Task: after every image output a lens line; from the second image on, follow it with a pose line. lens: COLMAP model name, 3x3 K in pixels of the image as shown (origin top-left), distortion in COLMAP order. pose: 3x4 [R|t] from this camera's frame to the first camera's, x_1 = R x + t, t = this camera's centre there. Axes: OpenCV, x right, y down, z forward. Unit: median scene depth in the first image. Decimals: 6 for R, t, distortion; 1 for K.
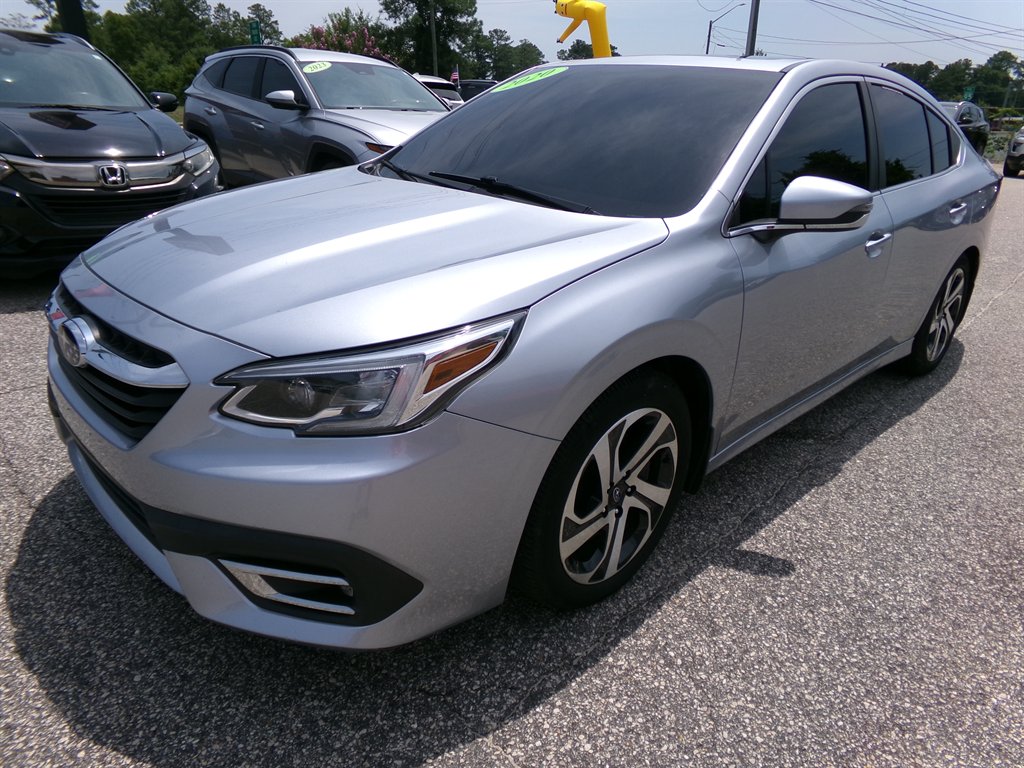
lens RADIAL K [[700.9, 0, 507.9], [0, 700.9, 386.1], [0, 0, 1]] dist [0.005083, 0.009824]
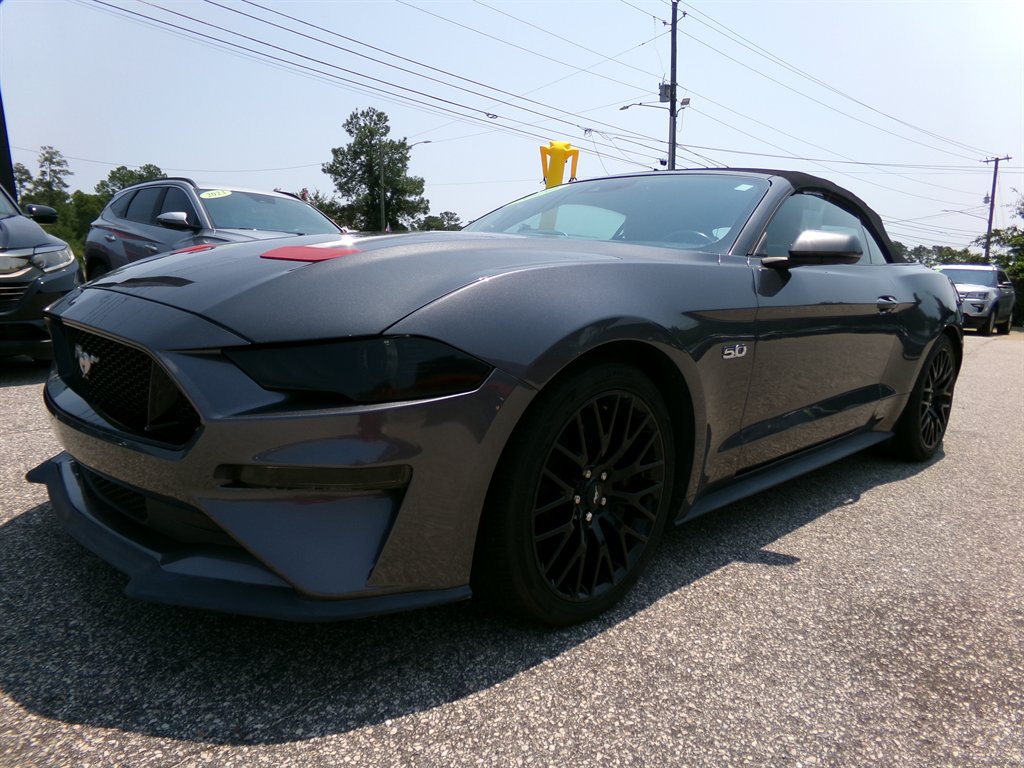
lens RADIAL K [[700.0, 0, 508.8], [0, 700.0, 380.4], [0, 0, 1]] dist [-0.003220, 0.019154]
pose [[0.997660, 0.002153, 0.068337, 0.307270], [0.014188, 0.971227, -0.237735, 0.206641], [-0.066883, 0.238148, 0.968923, 0.184640]]
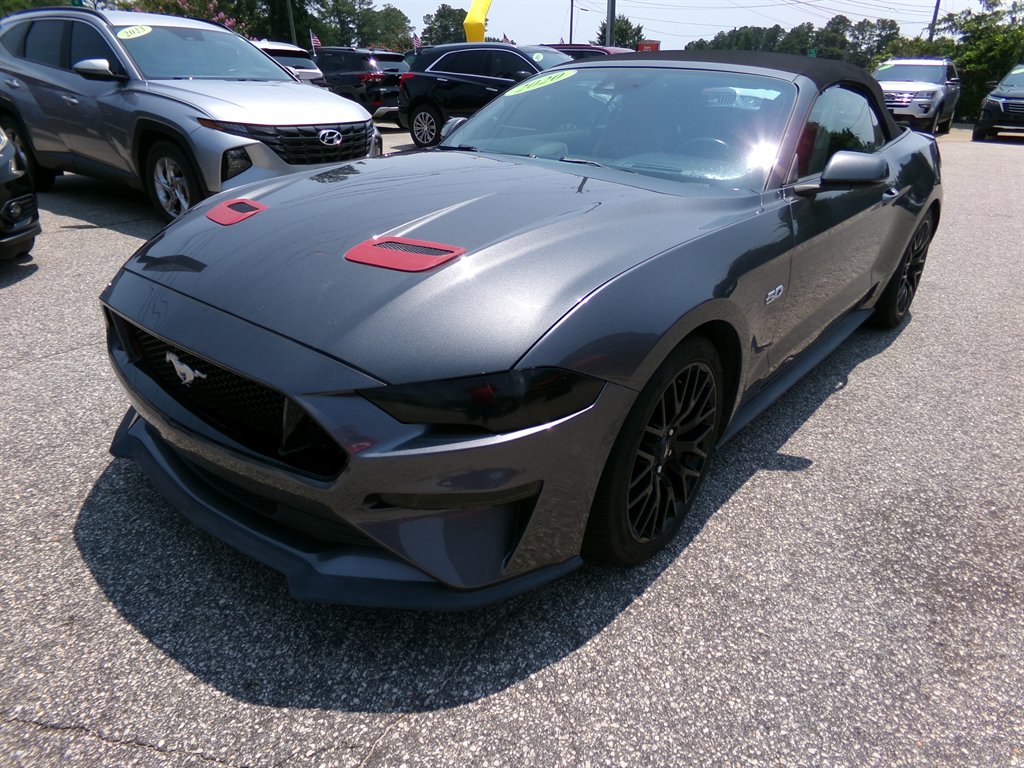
lens RADIAL K [[702.3, 0, 508.7], [0, 702.3, 385.3], [0, 0, 1]] dist [-0.008784, 0.027970]
pose [[0.985496, -0.083180, 0.147915, 0.097909], [0.077324, 0.995994, 0.044918, -0.040976], [-0.151058, -0.032829, 0.987980, 0.109019]]
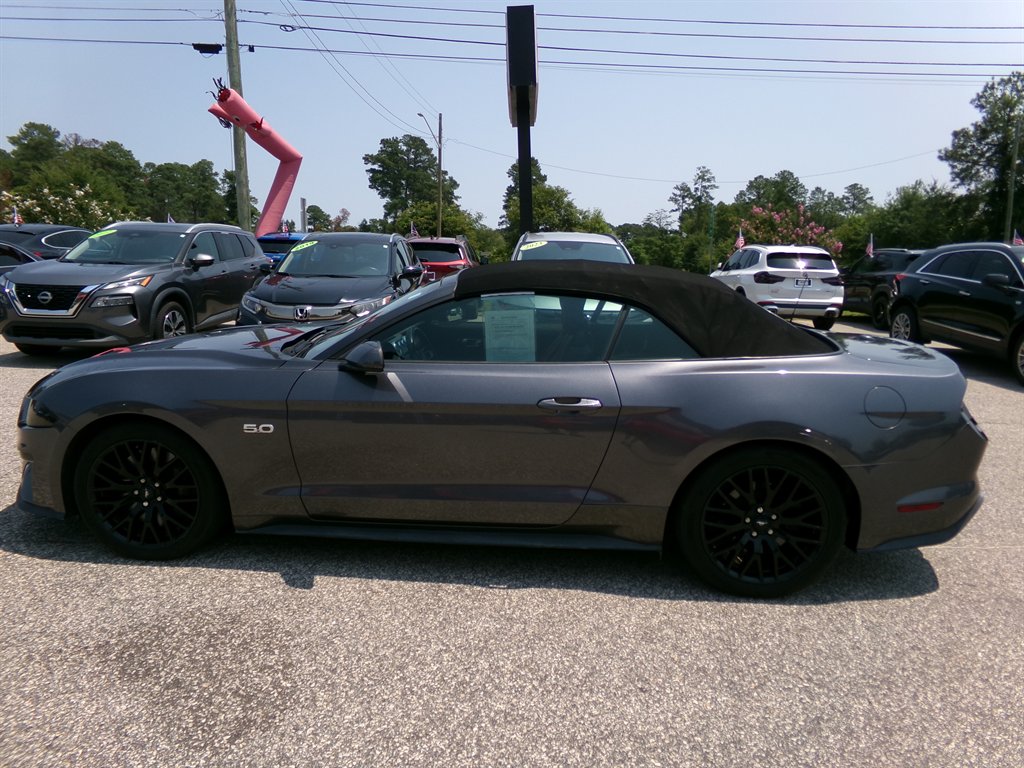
lens RADIAL K [[700.9, 0, 507.9], [0, 700.9, 386.1], [0, 0, 1]] dist [0.005083, 0.009824]
pose [[0.698698, 0.113953, -0.706283, 2.361216], [-0.267040, 0.957421, -0.109700, -0.178681], [0.663710, 0.265253, 0.699378, 0.447454]]
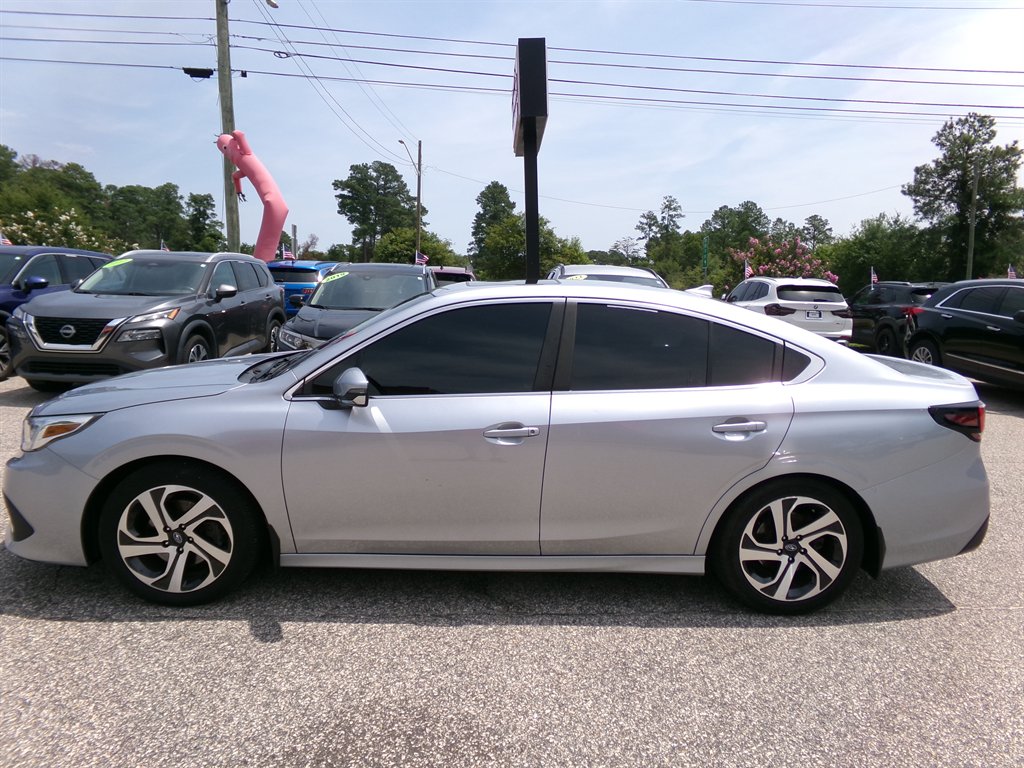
lens RADIAL K [[702.3, 0, 508.7], [0, 702.3, 385.3], [0, 0, 1]] dist [-0.008784, 0.027970]
pose [[0.735445, 0.087320, -0.671934, 1.898698], [-0.258105, 0.953000, -0.158656, -0.133230], [0.626500, 0.290113, 0.723417, 0.197051]]
